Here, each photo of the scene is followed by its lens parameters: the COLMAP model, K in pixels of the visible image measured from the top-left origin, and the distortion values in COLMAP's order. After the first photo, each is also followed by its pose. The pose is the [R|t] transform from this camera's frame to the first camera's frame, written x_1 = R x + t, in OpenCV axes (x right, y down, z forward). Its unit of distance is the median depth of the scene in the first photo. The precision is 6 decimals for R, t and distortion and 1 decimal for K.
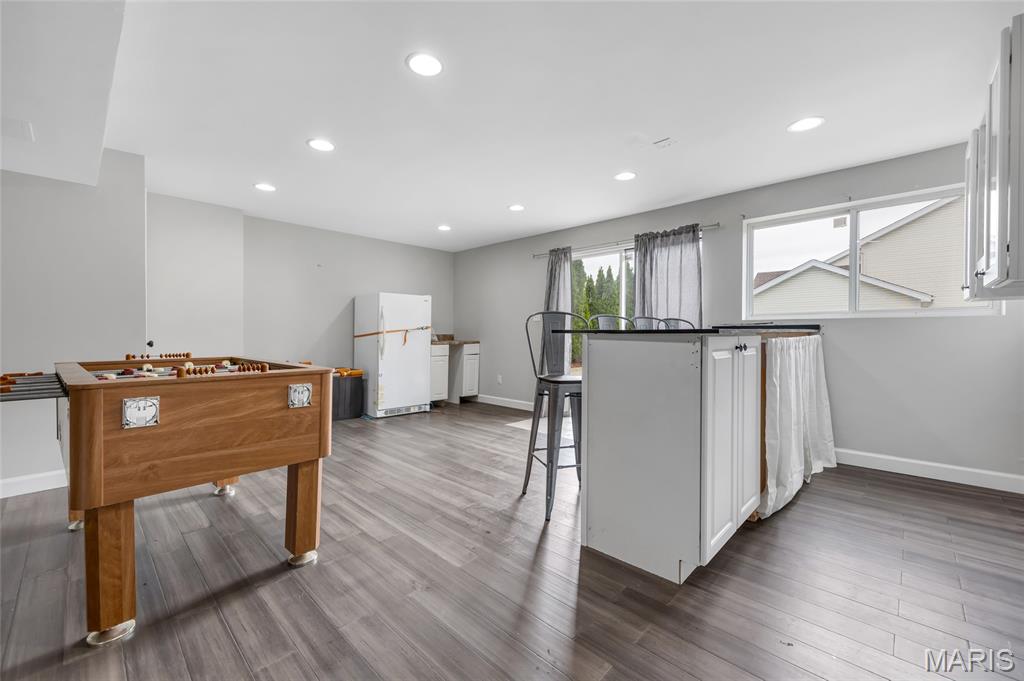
lens RADIAL K [[413.8, 0, 511.6], [0, 413.8, 337.2], [0, 0, 1]] dist [0.003431, 0.000439]
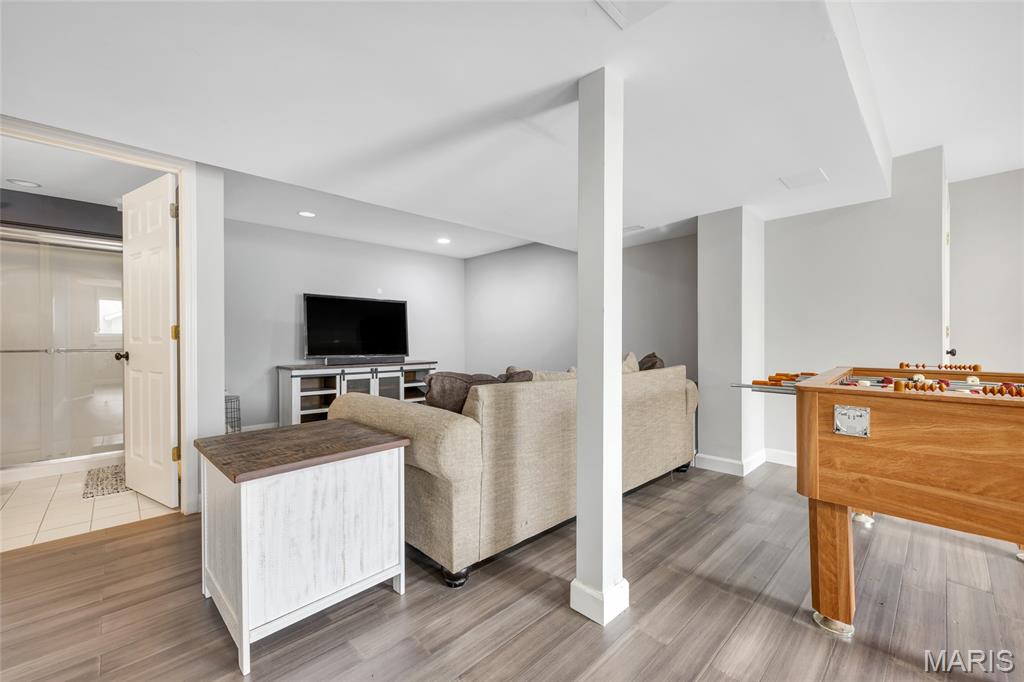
lens RADIAL K [[413.8, 0, 513.0], [0, 413.8, 338.8], [0, 0, 1]] dist [0.003431, 0.000439]
pose [[-0.045339, -0.003216, -0.998966, 0.118350], [-0.009562, 0.999950, -0.002786, -0.004823], [0.998926, 0.009426, -0.045368, 0.198347]]
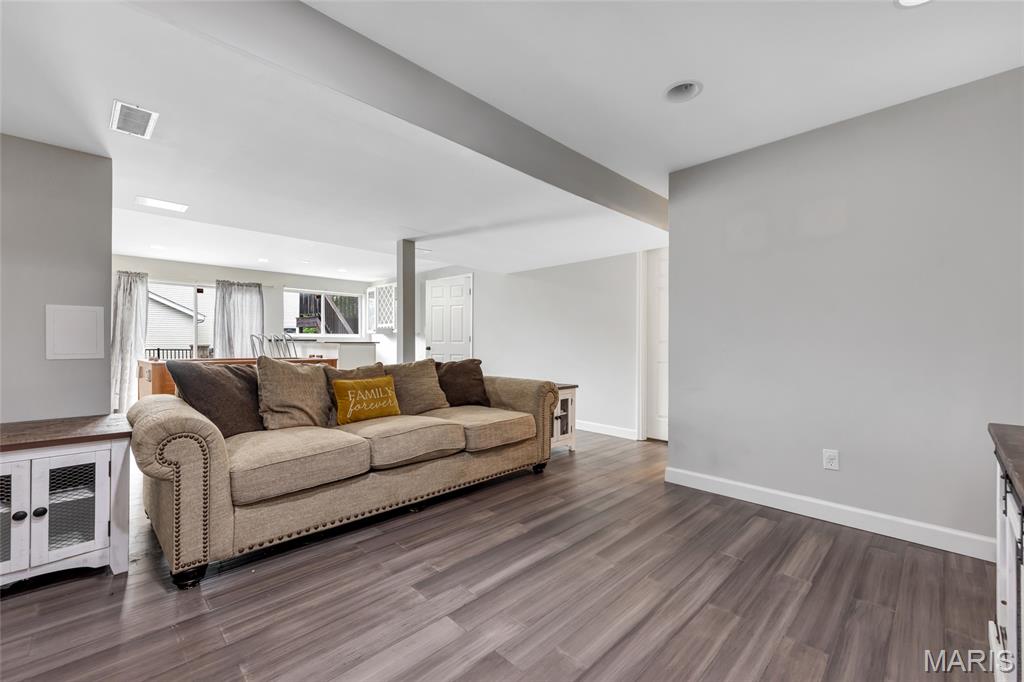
lens RADIAL K [[413.8, 0, 511.0], [0, 413.8, 341.6], [0, 0, 1]] dist [0.003431, 0.000439]
pose [[0.035245, 0.001537, 0.999378, -1.952869], [0.008420, 0.999963, -0.001835, -0.002269], [-0.999343, 0.008479, 0.035231, -0.252541]]
